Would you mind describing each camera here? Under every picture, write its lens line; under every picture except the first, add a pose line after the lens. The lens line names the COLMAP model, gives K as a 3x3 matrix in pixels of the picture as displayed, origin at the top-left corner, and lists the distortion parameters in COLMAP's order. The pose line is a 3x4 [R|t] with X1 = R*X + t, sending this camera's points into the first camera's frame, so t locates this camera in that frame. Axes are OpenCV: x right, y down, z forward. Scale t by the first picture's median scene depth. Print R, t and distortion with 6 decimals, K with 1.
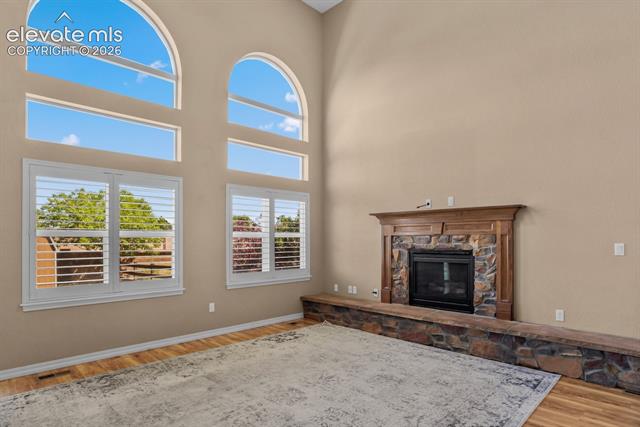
lens RADIAL K [[364.4, 0, 314.1], [0, 364.4, 240.4], [0, 0, 1]] dist [-0.033470, -0.002921]
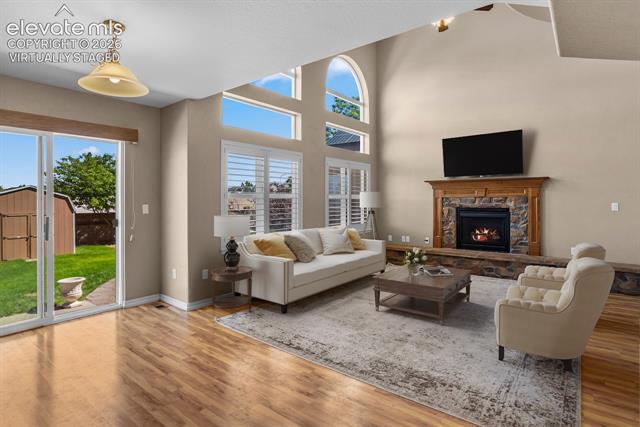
lens RADIAL K [[337.4, 0, 312.6], [0, 337.4, 203.0], [0, 0, 1]] dist [-0.048747, 0.002981]
pose [[0.995505, -0.000212, 0.094706, -0.437294], [-0.000284, 0.999986, 0.005223, 0.000564], [-0.094706, -0.005227, 0.995492, -0.212943]]
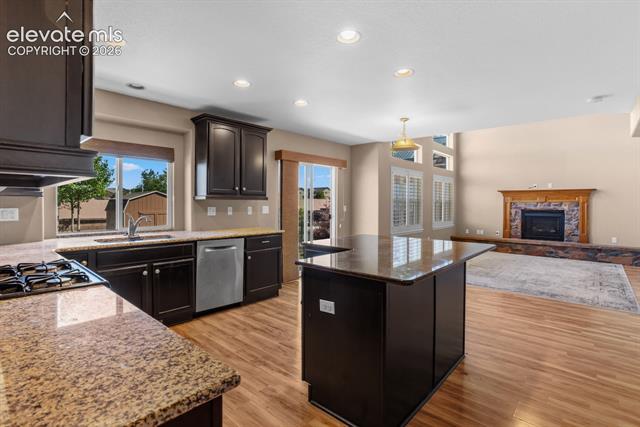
lens RADIAL K [[312.3, 0, 321.2], [0, 312.3, 209.5], [0, 0, 1]] dist [-0.015372, 0.004928]
pose [[0.998626, 0.006815, 0.051950, -0.979589], [-0.007762, 0.999807, 0.018046, 0.002327], [-0.051817, -0.018424, 0.998487, -0.642205]]
